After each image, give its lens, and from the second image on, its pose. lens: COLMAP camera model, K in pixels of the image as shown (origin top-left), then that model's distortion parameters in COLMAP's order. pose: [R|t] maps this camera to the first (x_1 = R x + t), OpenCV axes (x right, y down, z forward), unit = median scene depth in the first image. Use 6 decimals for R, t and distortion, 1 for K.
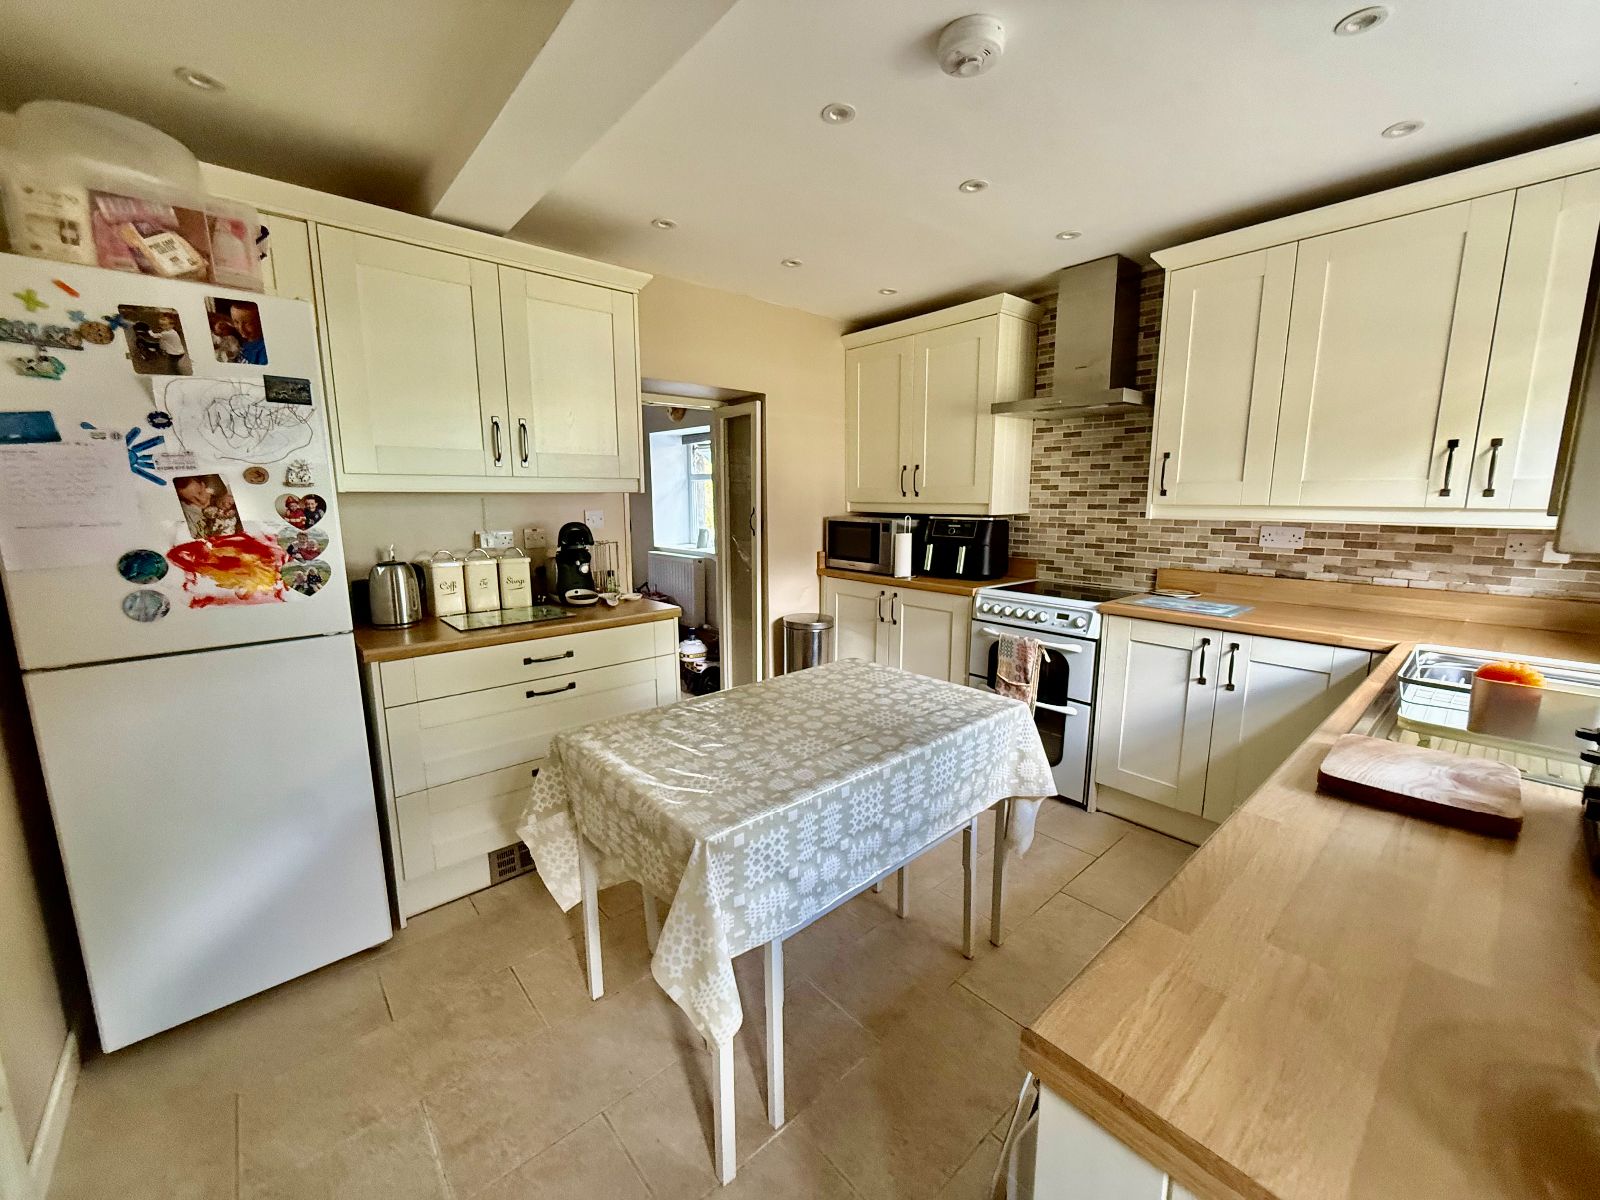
lens RADIAL K [[636.6, 0, 799.9], [0, 636.6, 596.8], [0, 0, 1]] dist [-0.001265, 0.001360]
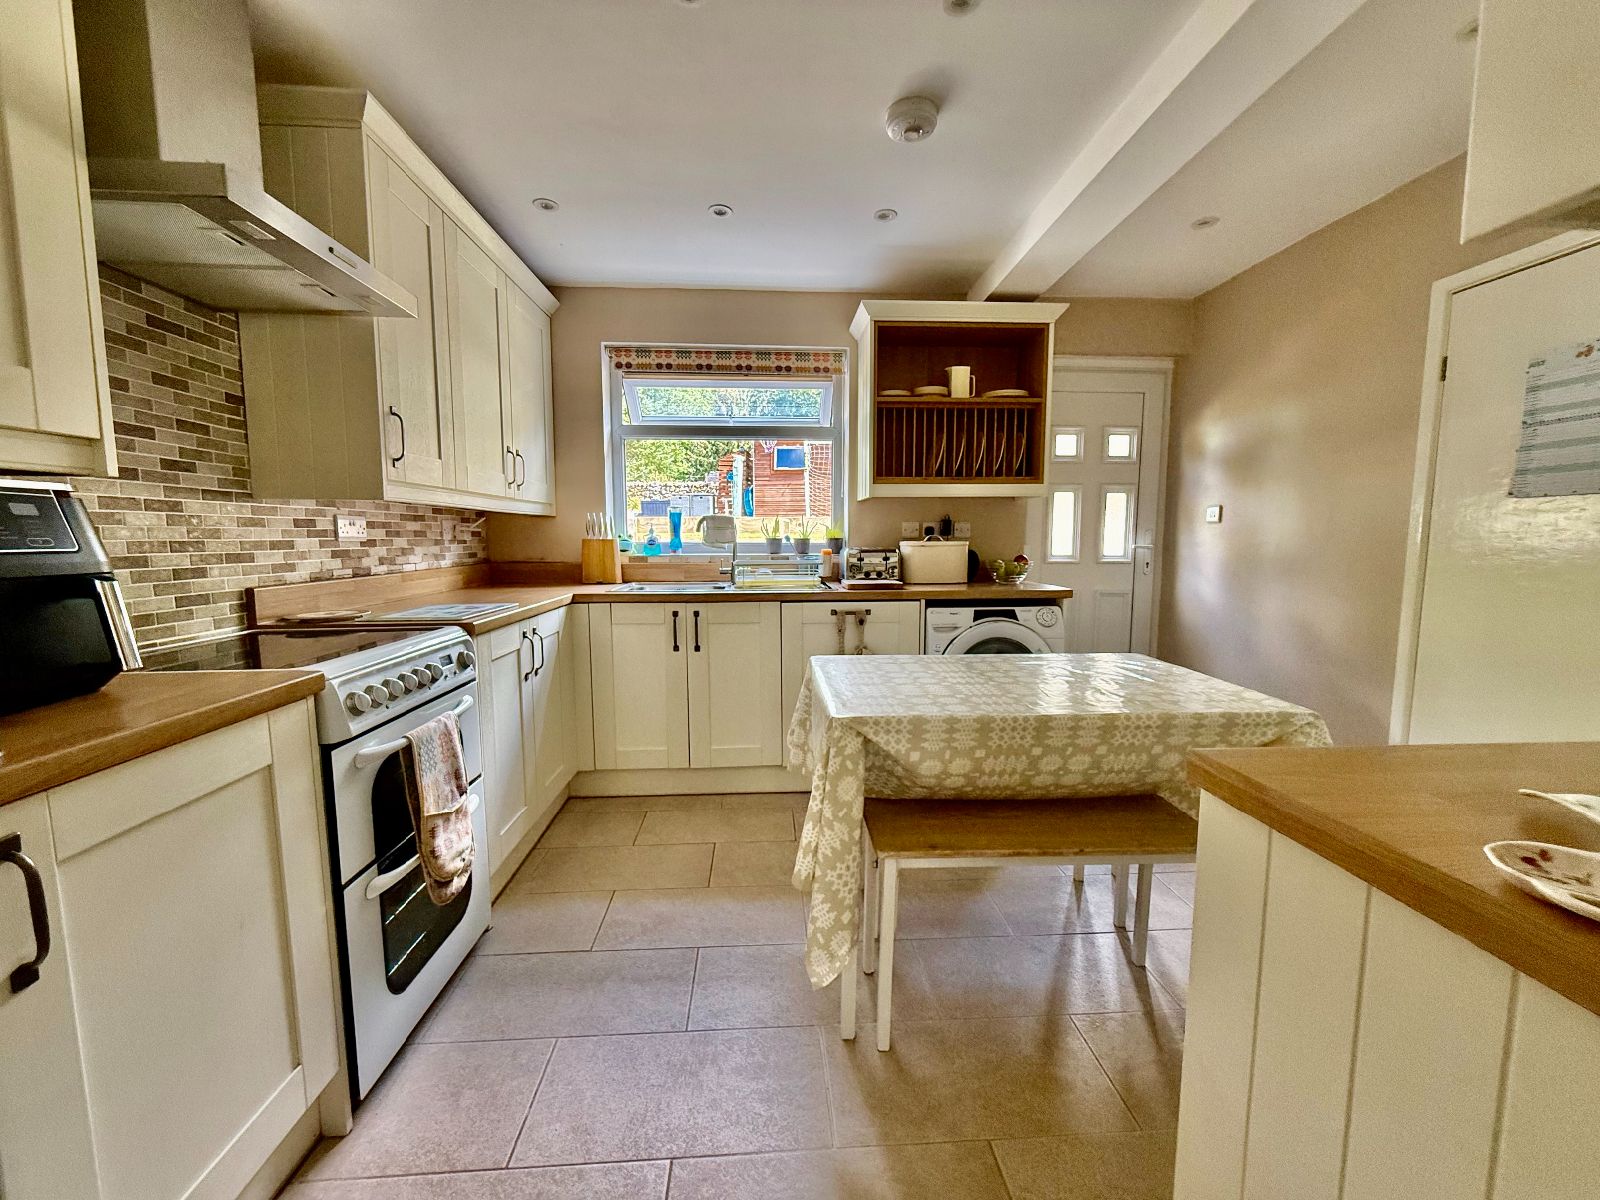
lens RADIAL K [[636.6, 0, 802.6], [0, 636.6, 601.0], [0, 0, 1]] dist [-0.001265, 0.001360]
pose [[-0.794680, -0.053319, 0.604682, -0.201018], [0.106873, 0.968286, 0.225834, -0.115228], [-0.597546, 0.244090, -0.763779, 1.186547]]
